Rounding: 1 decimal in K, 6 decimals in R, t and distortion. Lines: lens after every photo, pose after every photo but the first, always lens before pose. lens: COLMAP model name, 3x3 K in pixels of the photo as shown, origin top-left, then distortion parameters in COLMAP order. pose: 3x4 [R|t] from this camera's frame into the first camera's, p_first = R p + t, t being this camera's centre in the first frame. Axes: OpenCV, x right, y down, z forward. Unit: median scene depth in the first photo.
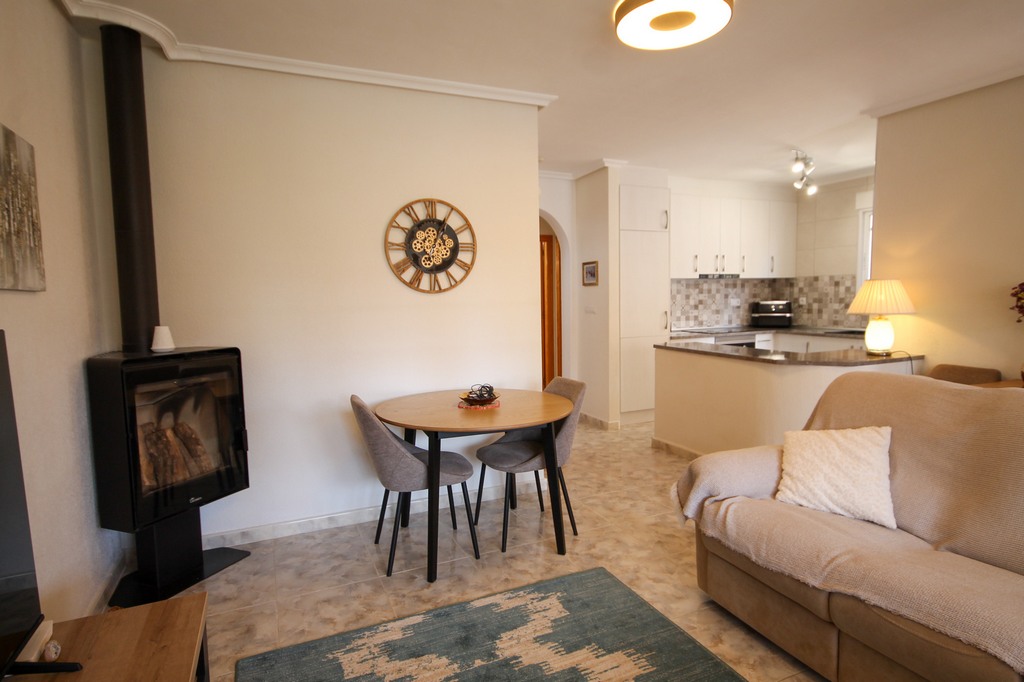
lens RADIAL K [[572.7, 0, 512.0], [0, 572.7, 341.0], [0, 0, 1]] dist [0.004343, 0.002635]
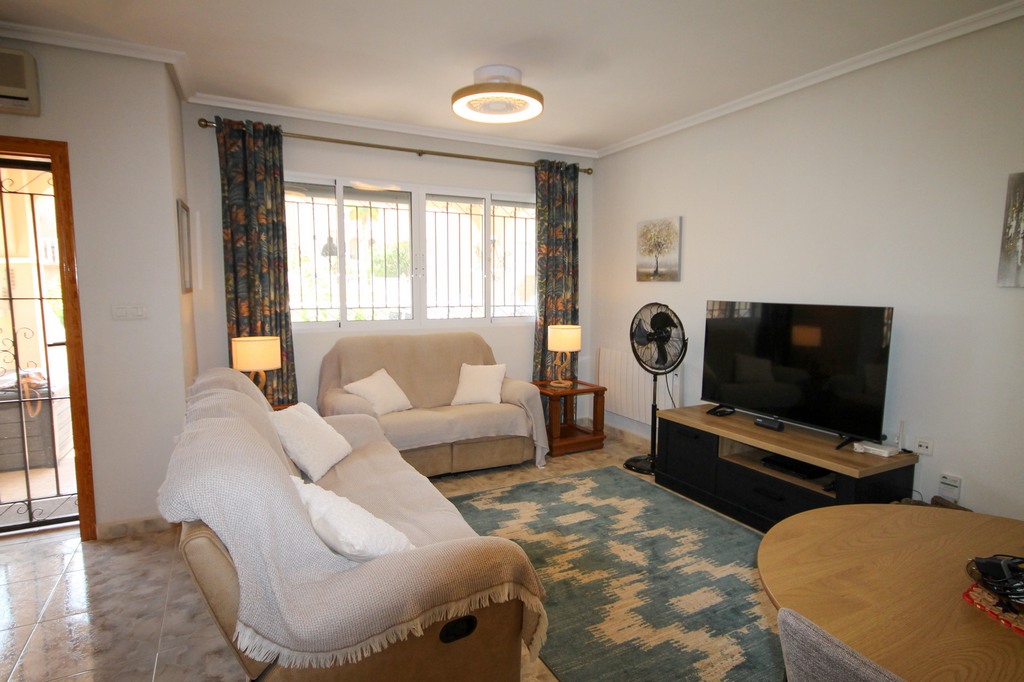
lens RADIAL K [[545.8, 0, 516.8], [0, 545.8, 343.9], [0, 0, 1]] dist [0.002125, 0.000614]
pose [[-0.998125, 0.021470, -0.057328, 0.261375], [0.010288, 0.981989, 0.188655, -0.114044], [0.060346, 0.187712, -0.980369, 1.162000]]
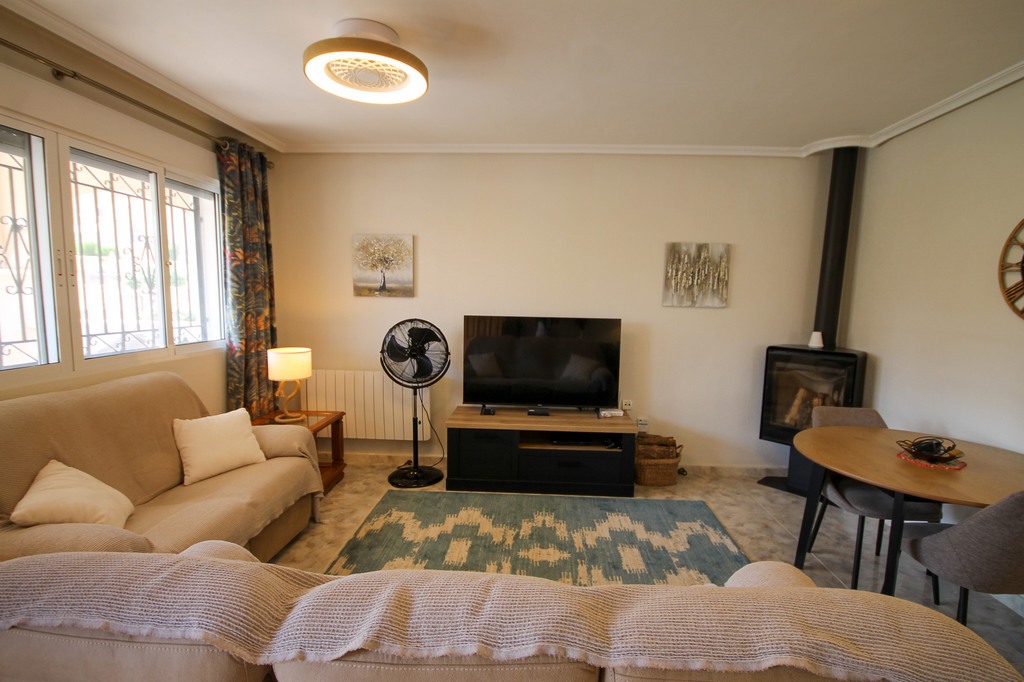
lens RADIAL K [[478.9, 0, 518.6], [0, 478.9, 346.0], [0, 0, 1]] dist [-0.001789, -0.000475]
pose [[-0.463169, 0.107524, -0.879723, 0.730350], [-0.079202, 0.983620, 0.161922, -0.105873], [0.882724, 0.144673, -0.447066, 0.682889]]
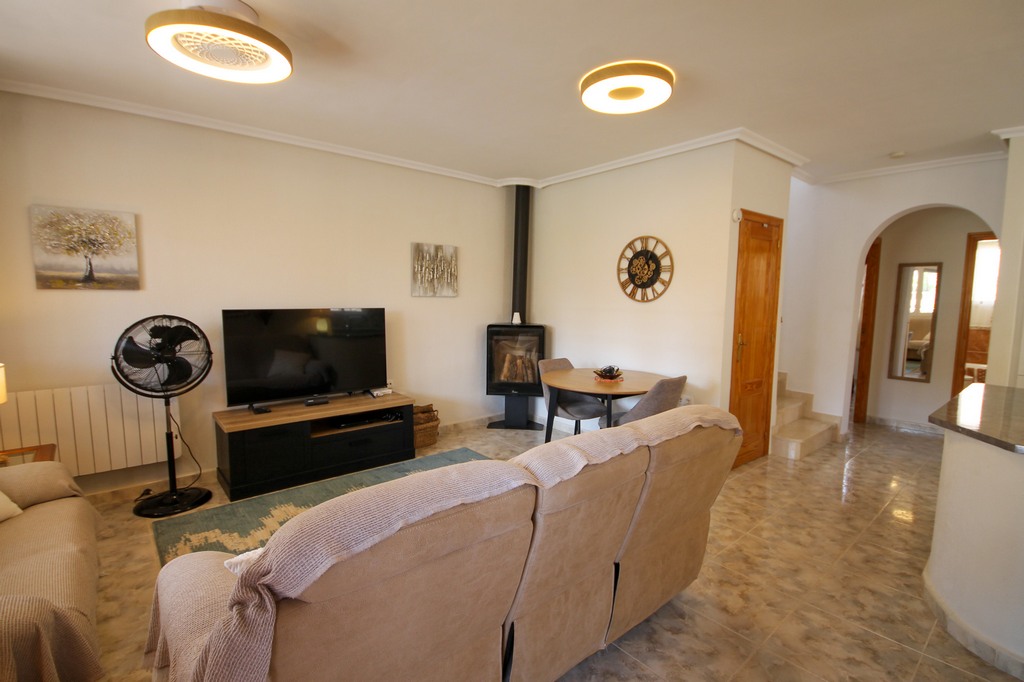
lens RADIAL K [[487.0, 0, 517.7], [0, 487.0, 341.5], [0, 0, 1]] dist [0.003507, 0.000259]
pose [[0.269565, 0.118189, -0.955702, 0.958893], [-0.092945, 0.991000, 0.096338, -0.075672], [0.958486, 0.062858, 0.278124, 0.377756]]
